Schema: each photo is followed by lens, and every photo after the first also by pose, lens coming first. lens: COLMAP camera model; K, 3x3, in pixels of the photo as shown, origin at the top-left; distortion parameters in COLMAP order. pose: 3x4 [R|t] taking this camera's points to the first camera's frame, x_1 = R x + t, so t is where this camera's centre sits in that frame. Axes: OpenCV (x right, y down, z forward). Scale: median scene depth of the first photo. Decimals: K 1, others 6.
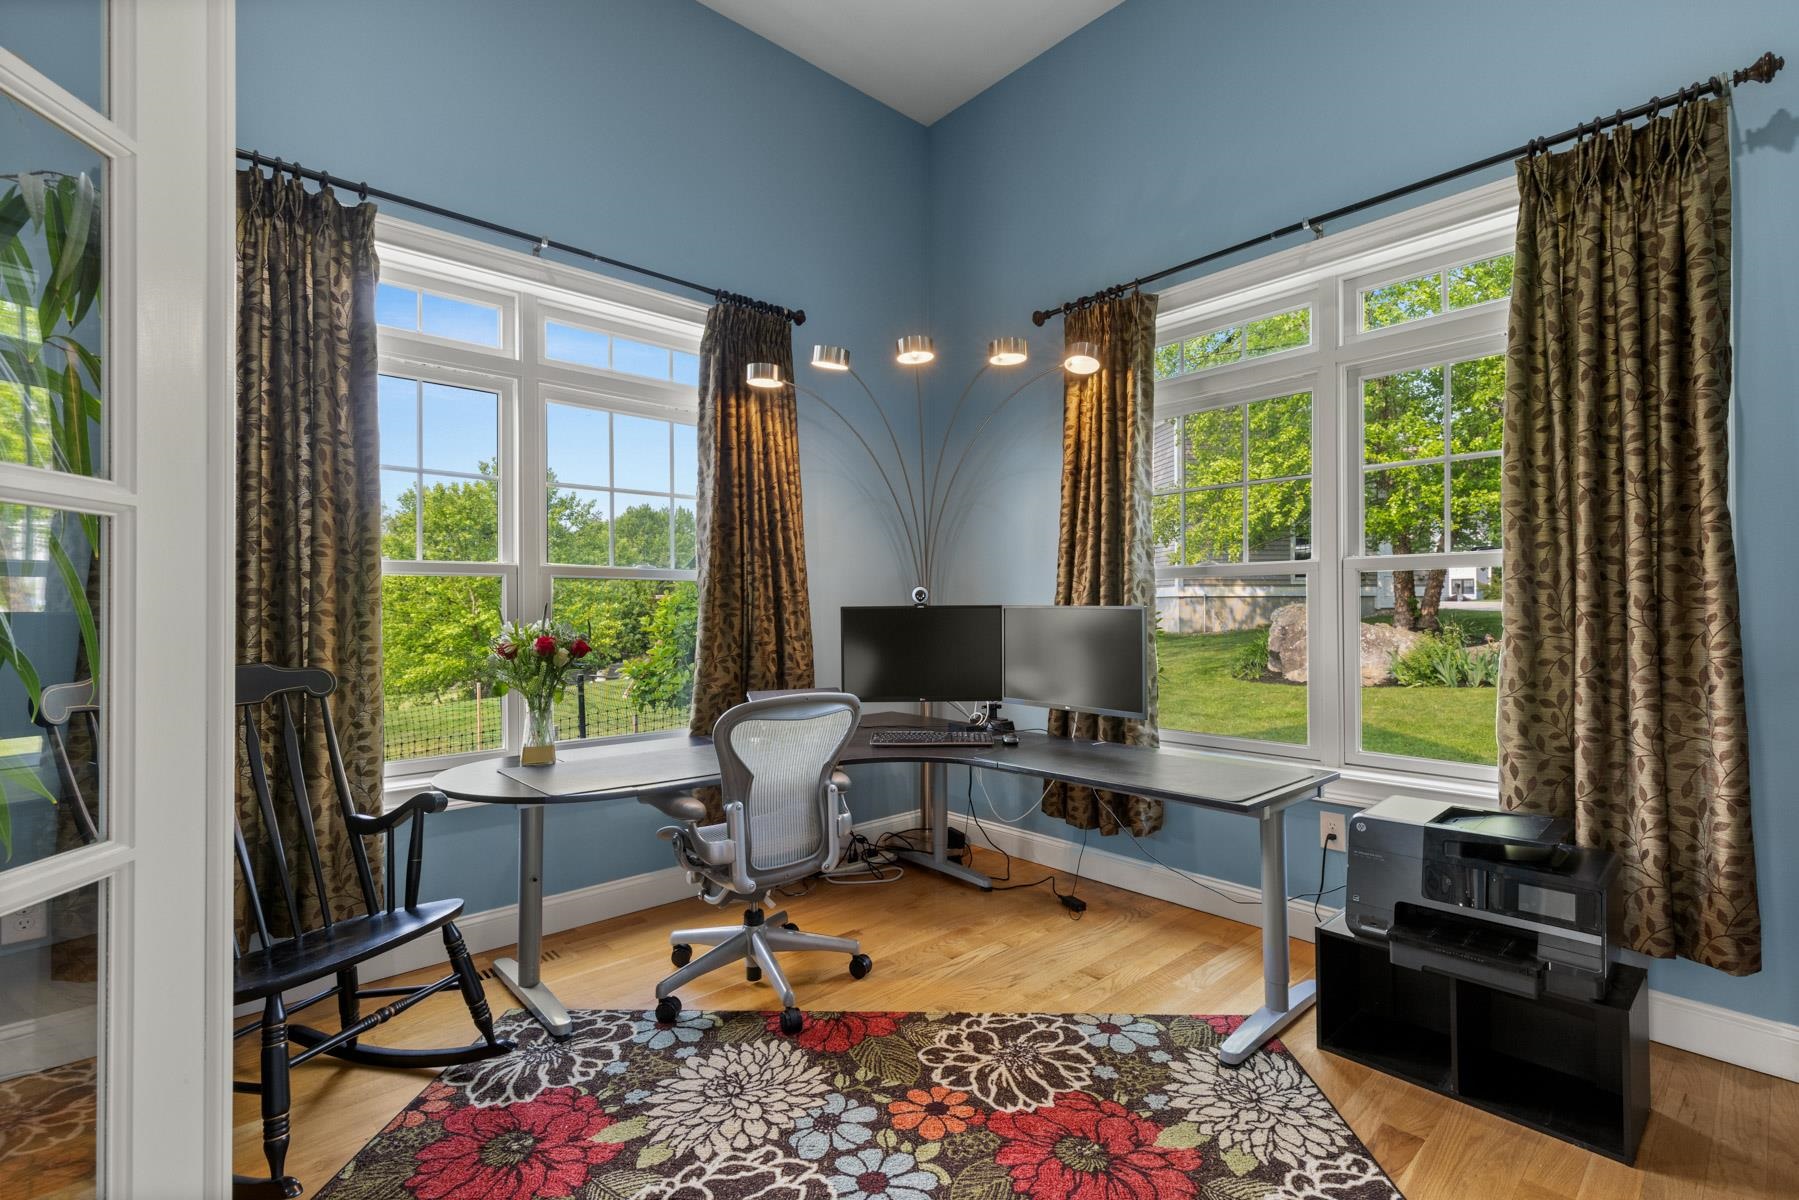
lens RADIAL K [[806.7, 0, 904.3], [0, 806.7, 607.5], [0, 0, 1]] dist [0.007238, -0.000561]
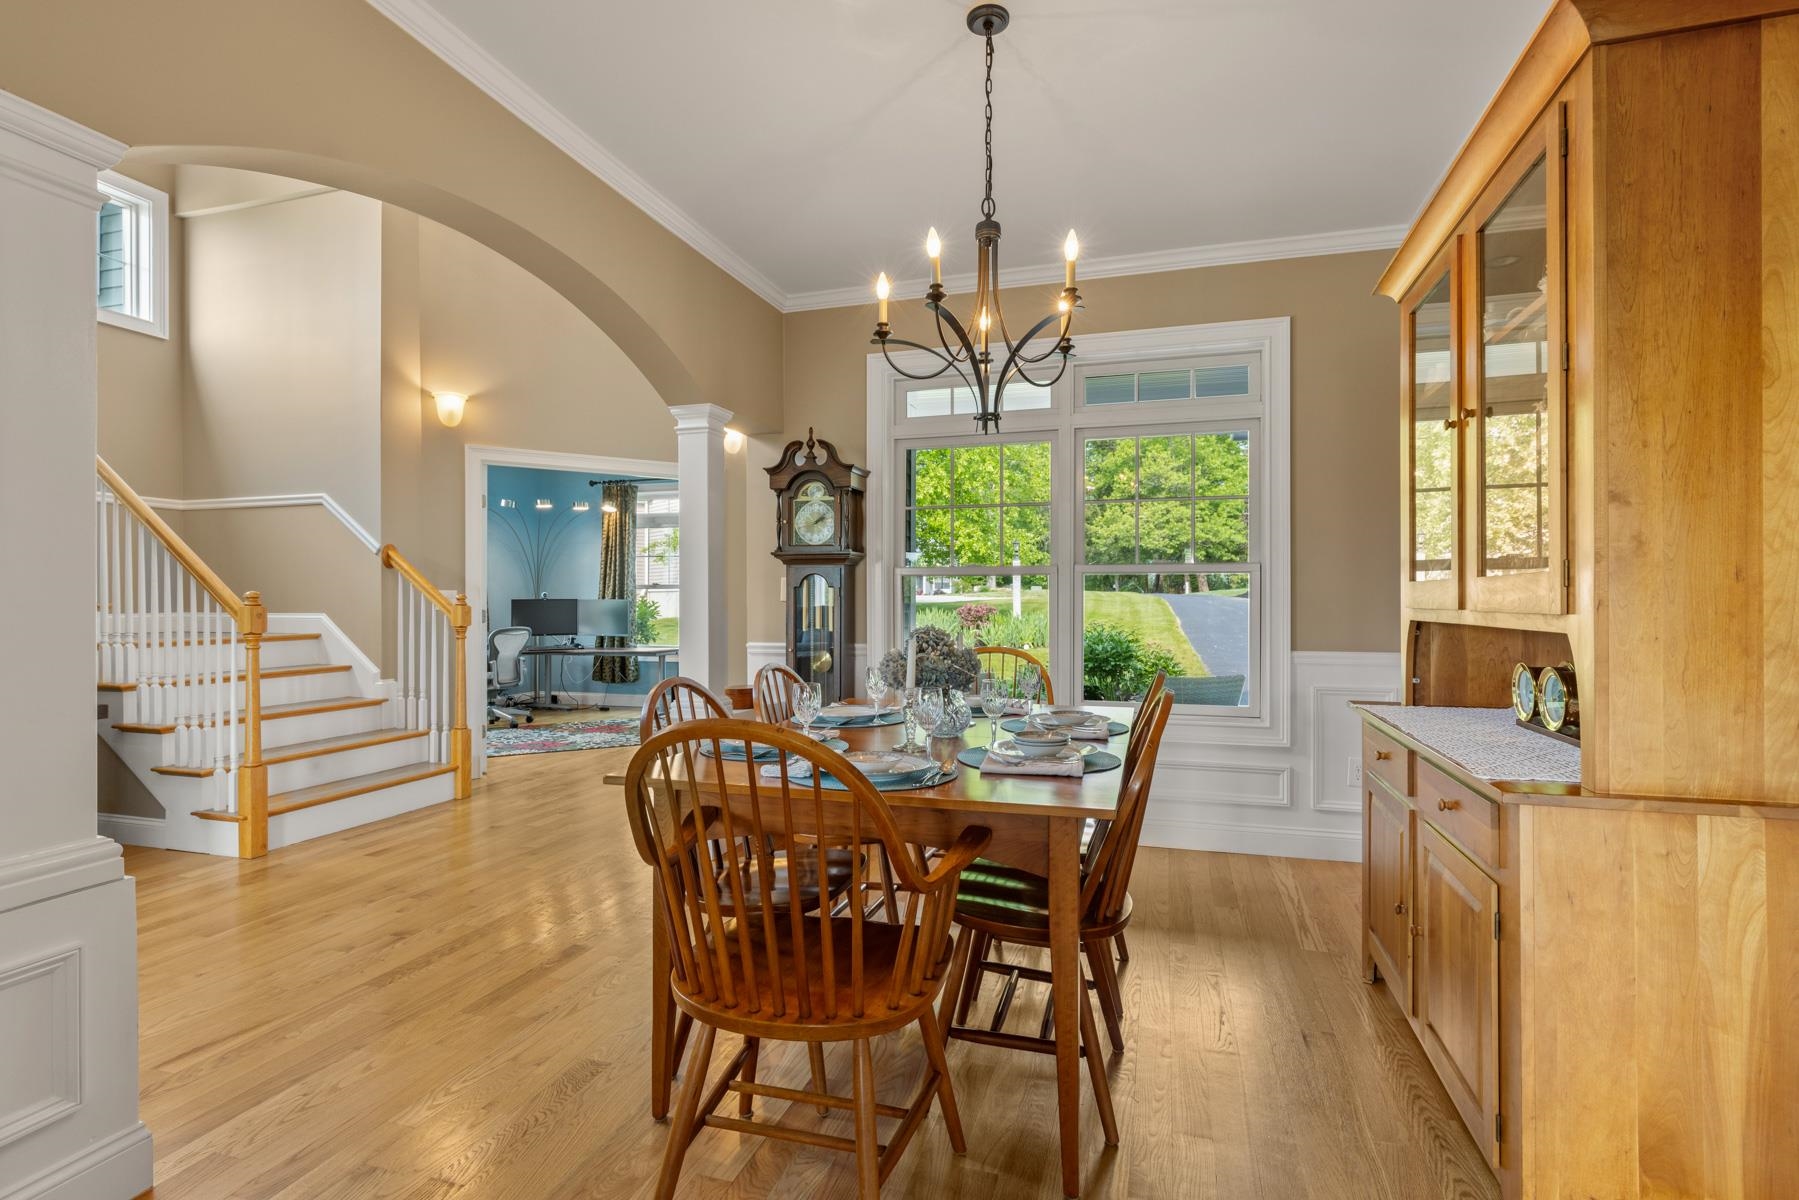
lens RADIAL K [[860.5, 0, 905.0], [0, 860.5, 602.3], [0, 0, 1]] dist [-0.000308, 0.000051]
pose [[0.857456, 0.003863, 0.514543, -0.405342], [-0.006256, 0.999976, 0.002918, -0.006673], [-0.514519, -0.005721, 0.857460, -1.949797]]
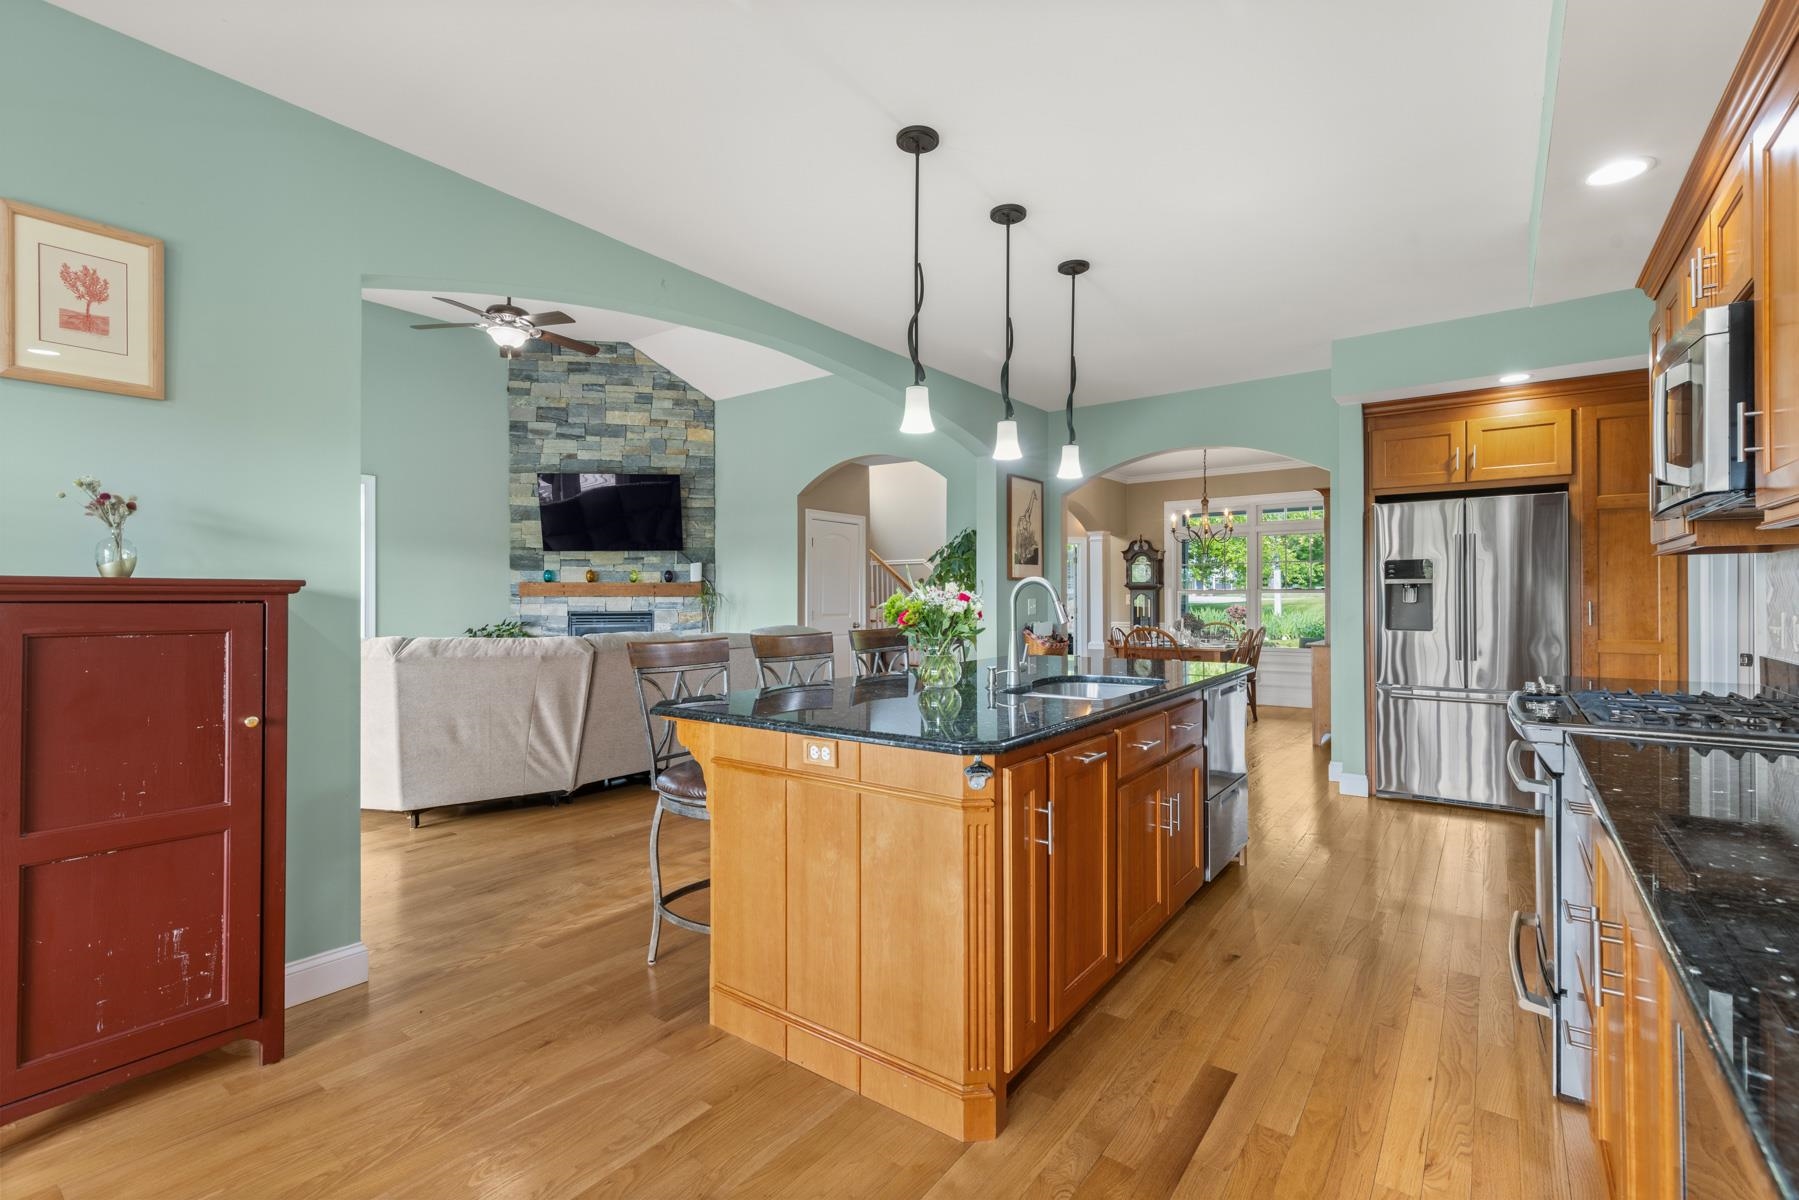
lens RADIAL K [[806.7, 0, 907.2], [0, 806.7, 595.2], [0, 0, 1]] dist [0.007238, -0.000561]
pose [[0.978544, 0.007936, 0.205886, -1.466506], [-0.007718, 0.999968, -0.001866, -0.033957], [-0.205895, 0.000237, 0.978574, -3.755191]]
